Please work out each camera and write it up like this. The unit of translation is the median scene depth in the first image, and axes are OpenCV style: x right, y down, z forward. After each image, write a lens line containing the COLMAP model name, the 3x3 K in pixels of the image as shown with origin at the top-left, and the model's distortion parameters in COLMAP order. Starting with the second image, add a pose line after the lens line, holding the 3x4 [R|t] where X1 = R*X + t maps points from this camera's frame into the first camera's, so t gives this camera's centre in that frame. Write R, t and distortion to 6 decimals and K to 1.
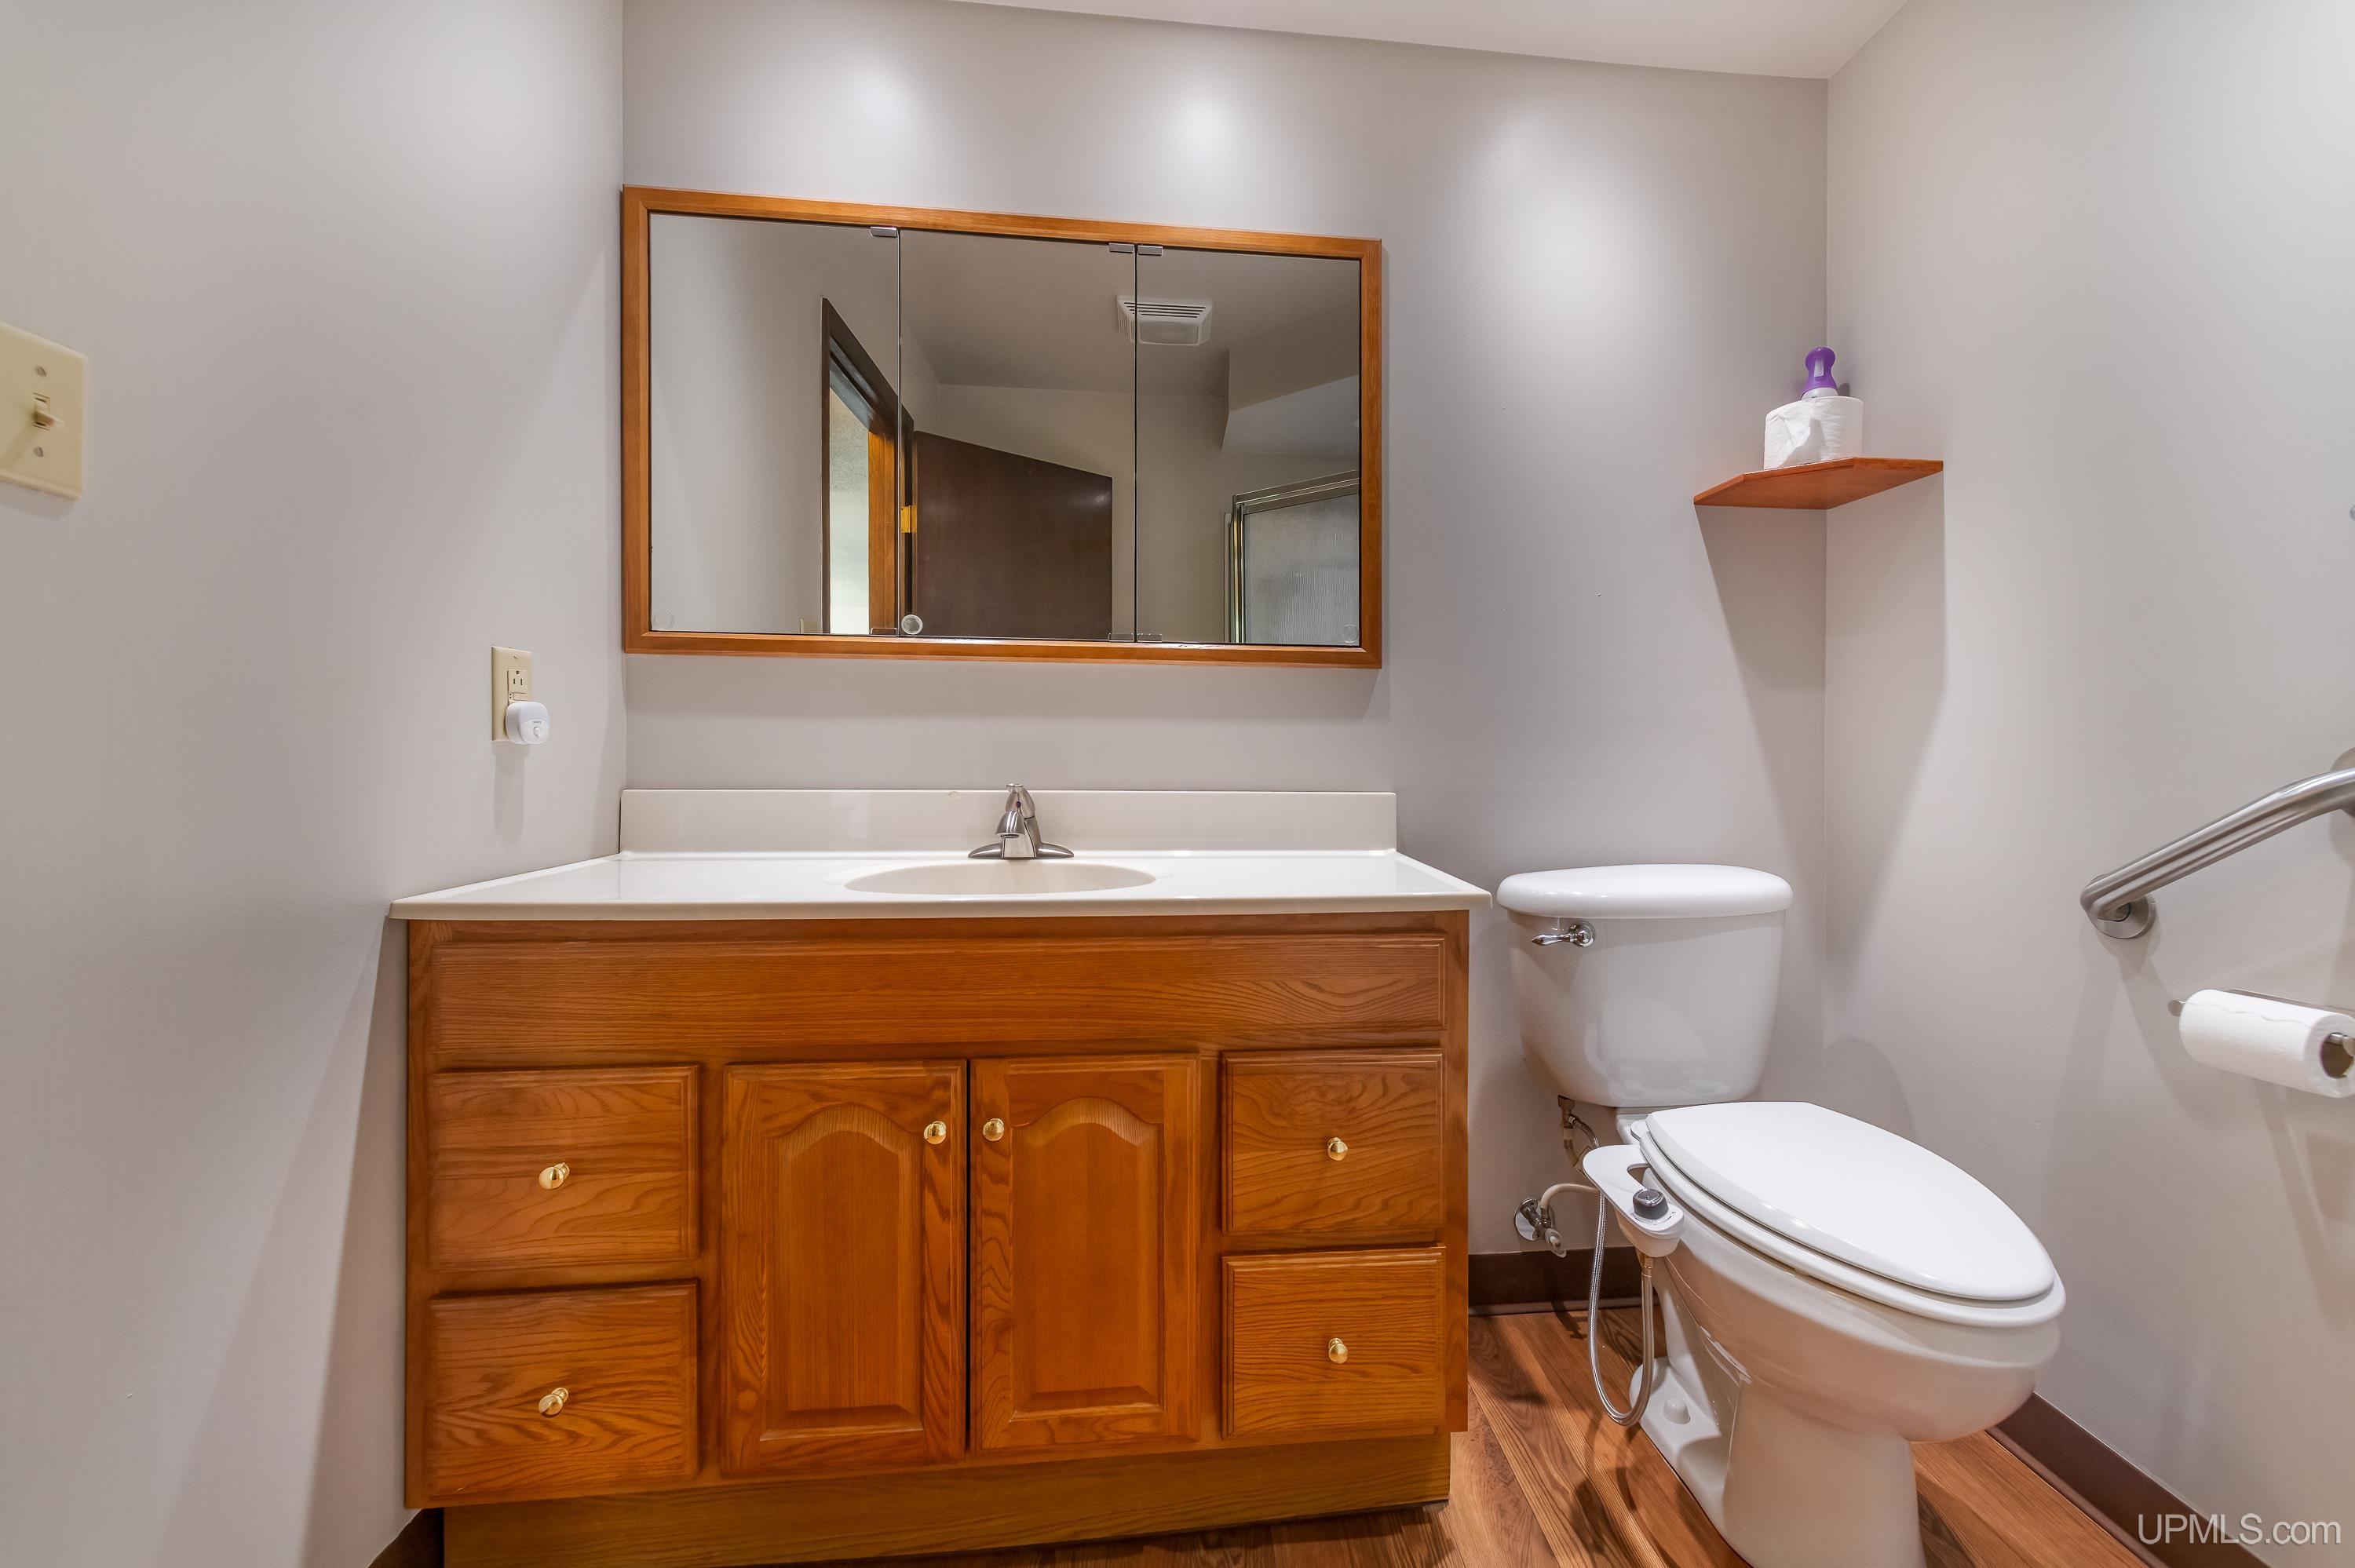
lens RADIAL K [[999.5, 0, 1181.3], [0, 999.5, 741.4], [0, 0, 1]] dist [-0.000215, 0.010625]
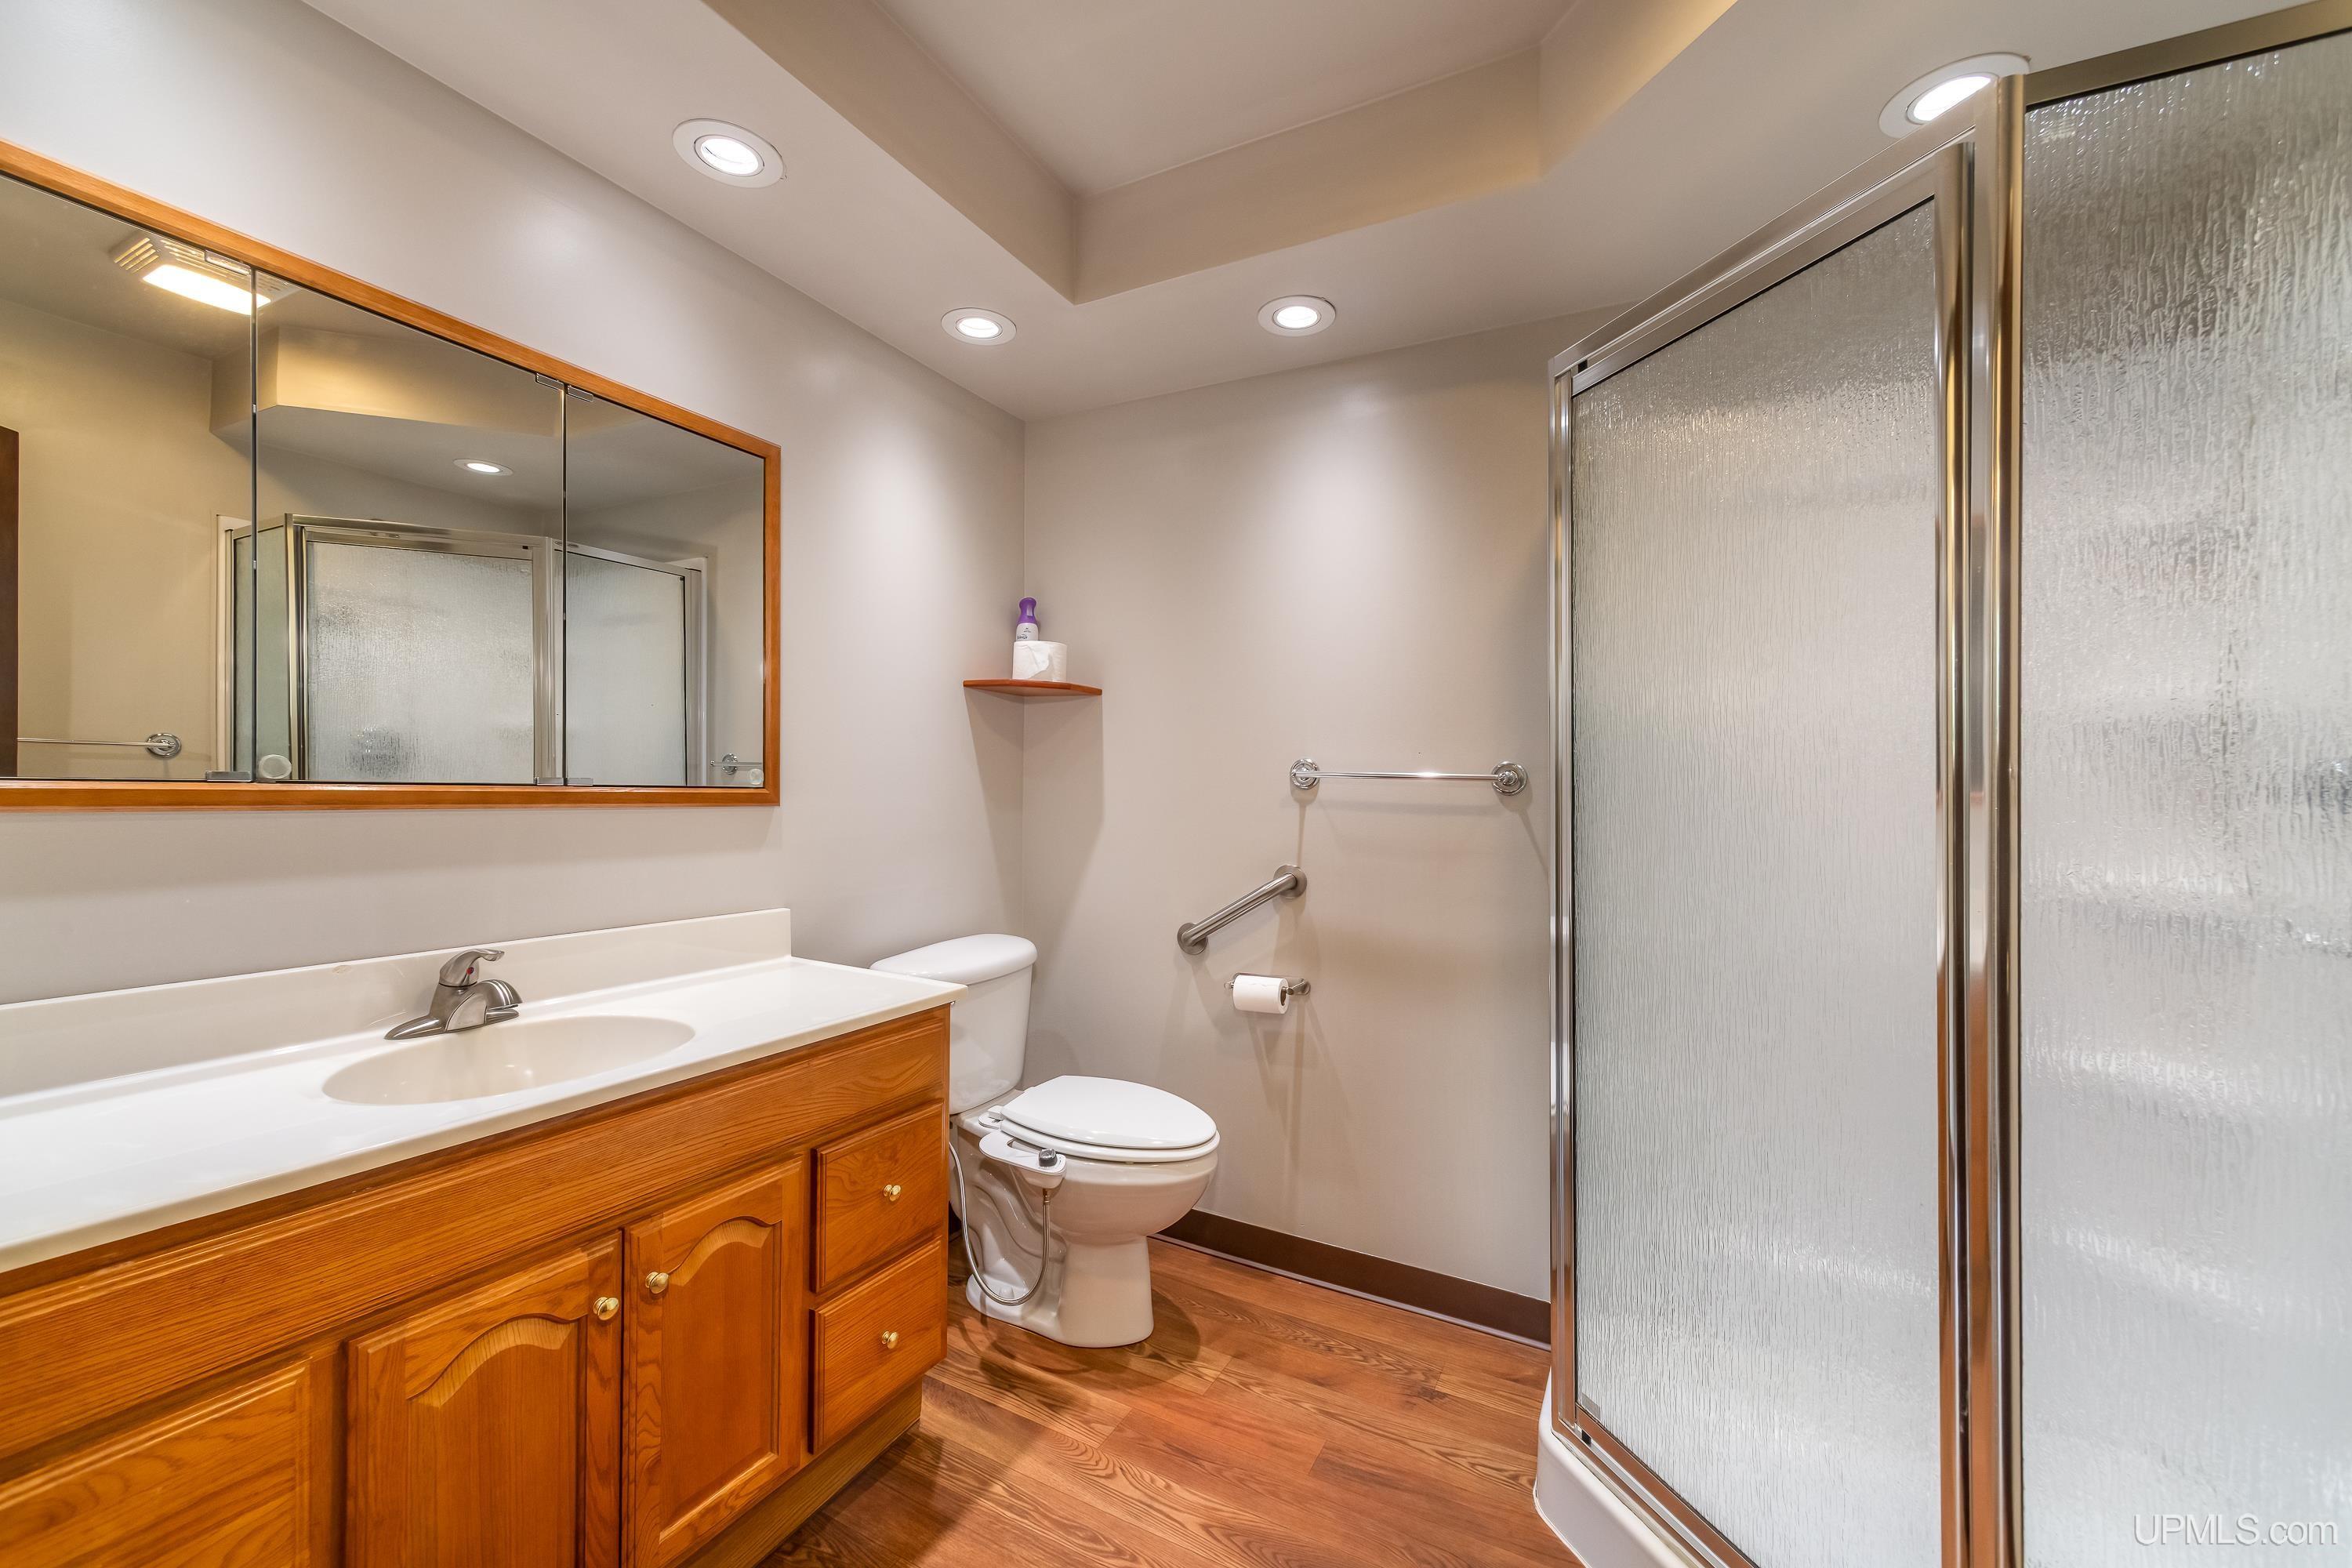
lens RADIAL K [[960.0, 0, 1171.7], [0, 960.0, 769.0], [0, 0, 1]] dist [0.008725, 0.000310]
pose [[0.563231, 0.012649, 0.826203, -0.722596], [-0.012152, 0.999901, -0.007024, -0.168601], [-0.826210, -0.006084, 0.563329, -0.059929]]
